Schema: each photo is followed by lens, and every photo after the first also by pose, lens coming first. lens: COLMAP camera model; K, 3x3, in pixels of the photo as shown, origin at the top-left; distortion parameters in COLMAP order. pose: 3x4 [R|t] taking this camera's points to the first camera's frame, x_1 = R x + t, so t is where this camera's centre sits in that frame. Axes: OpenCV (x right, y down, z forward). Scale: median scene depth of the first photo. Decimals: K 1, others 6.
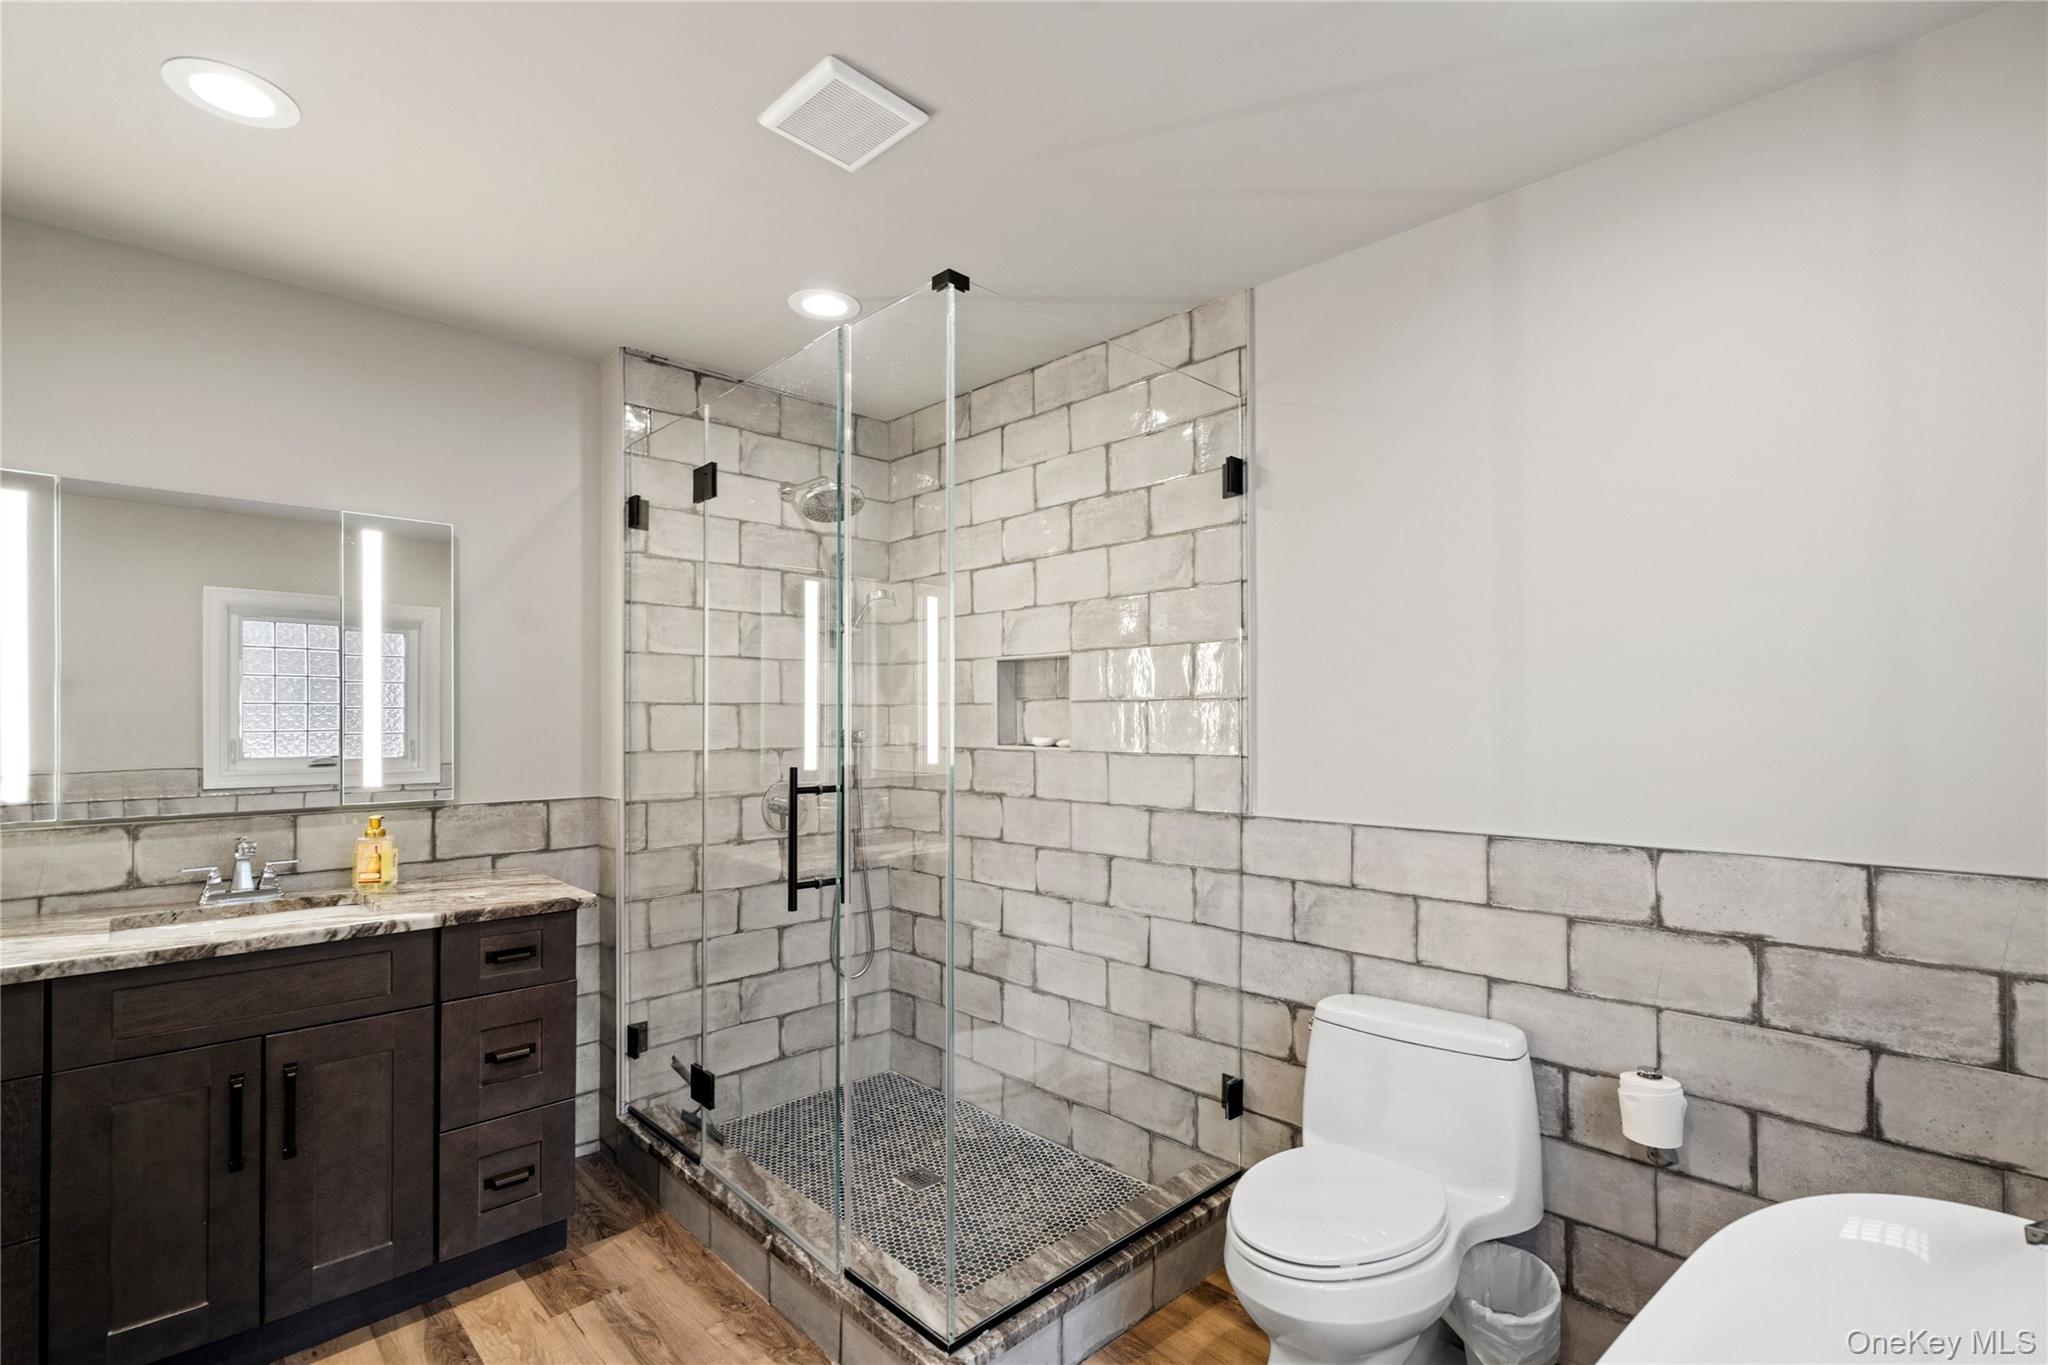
lens RADIAL K [[933.0, 0, 1010.3], [0, 933.0, 722.7], [0, 0, 1]] dist [-0.000973, 0.001860]
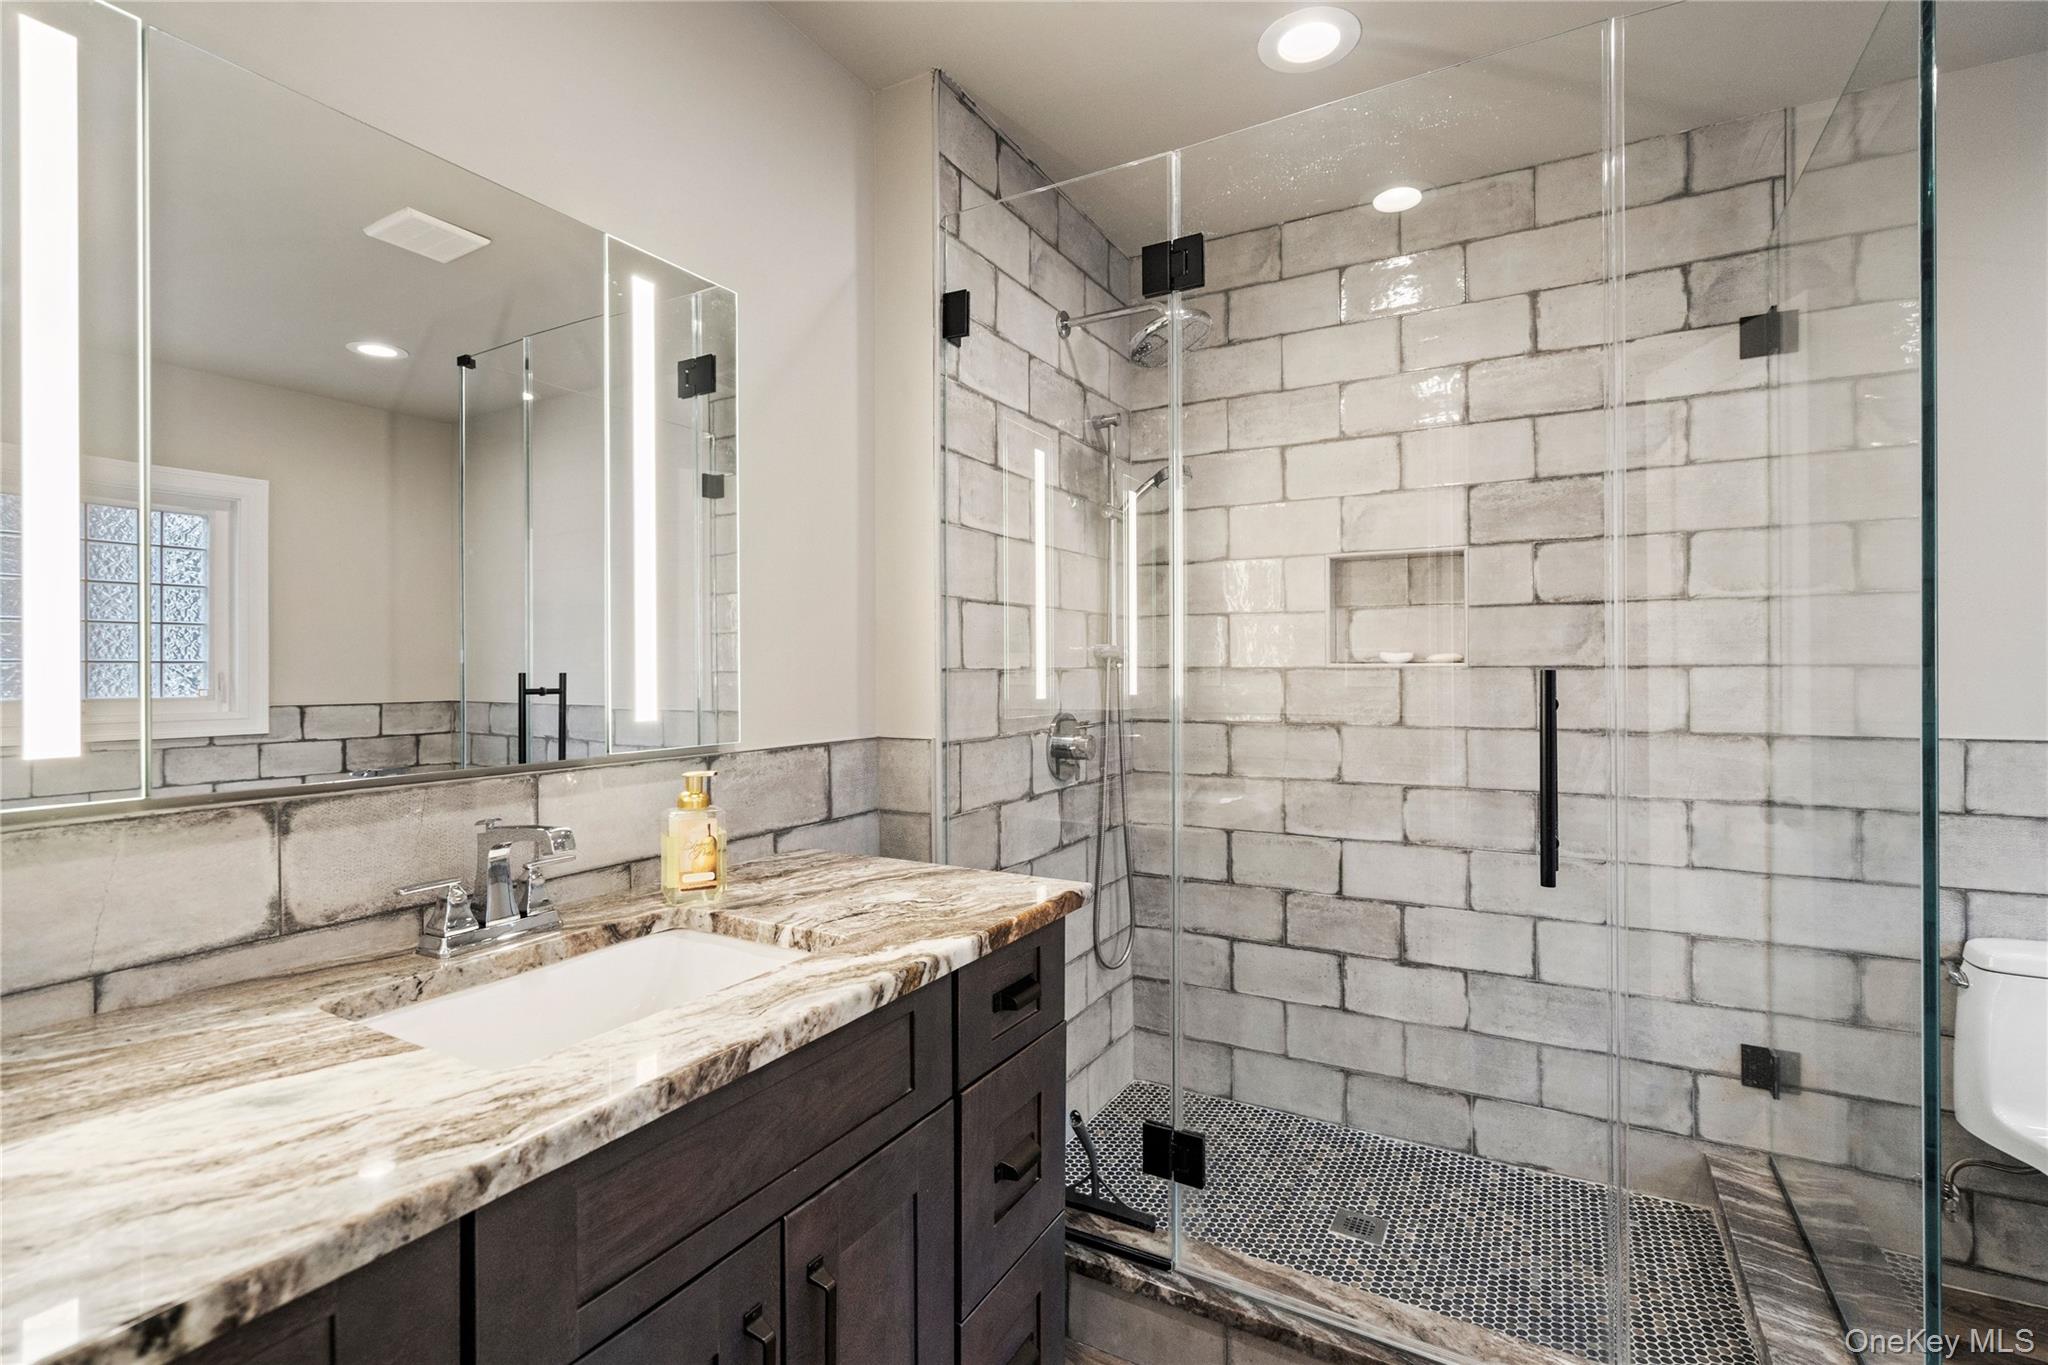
lens RADIAL K [[933.0, 0, 1027.2], [0, 933.0, 674.0], [0, 0, 1]] dist [-0.000973, 0.001860]
pose [[0.957045, -0.004211, 0.289909, -0.612135], [0.004057, 0.999991, 0.001132, 0.038448], [-0.289911, 0.000092, 0.957054, 0.372456]]
